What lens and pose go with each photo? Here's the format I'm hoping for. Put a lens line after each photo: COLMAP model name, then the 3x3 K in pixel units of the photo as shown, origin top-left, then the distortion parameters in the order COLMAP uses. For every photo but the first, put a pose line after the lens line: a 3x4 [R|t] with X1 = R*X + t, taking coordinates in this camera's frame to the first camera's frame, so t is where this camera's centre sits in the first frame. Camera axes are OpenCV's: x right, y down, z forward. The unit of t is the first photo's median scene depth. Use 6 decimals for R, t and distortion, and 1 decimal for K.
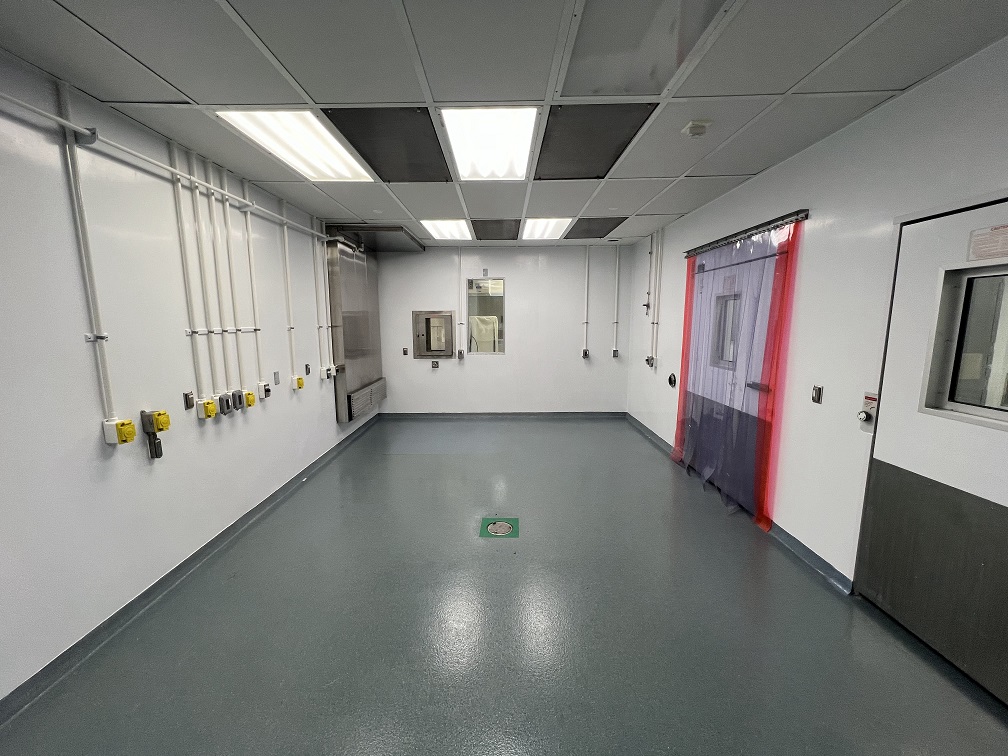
lens RADIAL K [[401.0, 0, 503.5], [0, 401.0, 376.5], [0, 0, 1]] dist [-0.003877, -0.000374]
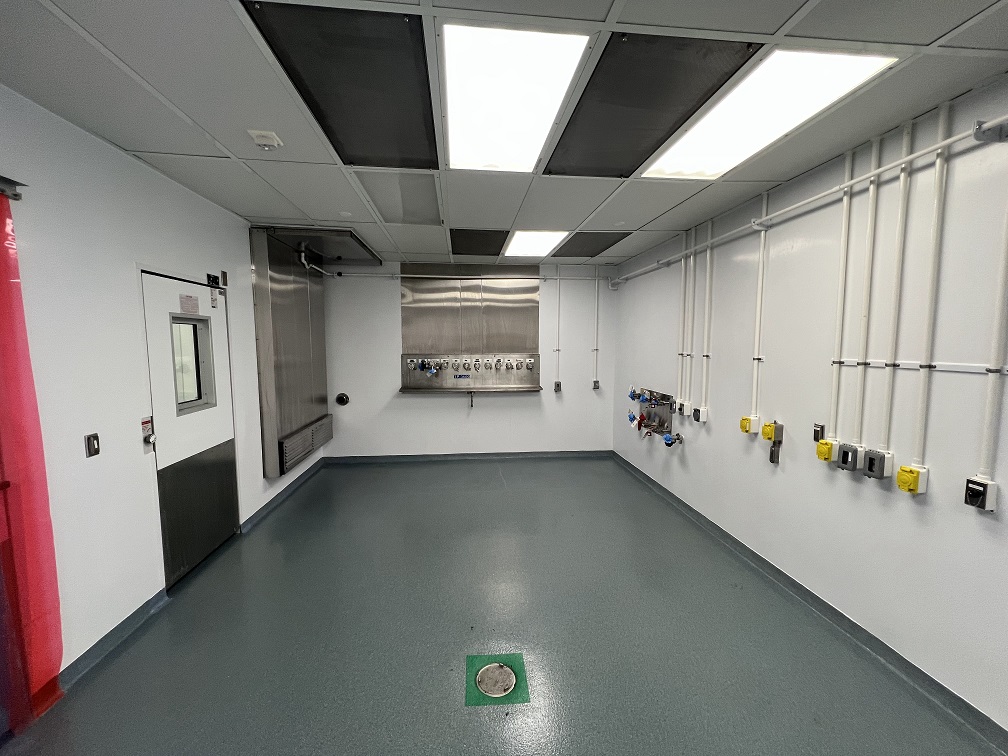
lens RADIAL K [[401.0, 0, 497.7], [0, 401.0, 376.7], [0, 0, 1]] dist [-0.003877, -0.000374]
pose [[-0.995801, 0.012479, -0.090689, 0.050742], [-0.007380, 0.976497, 0.215404, -0.288476], [0.091246, 0.215169, -0.972305, 1.969178]]
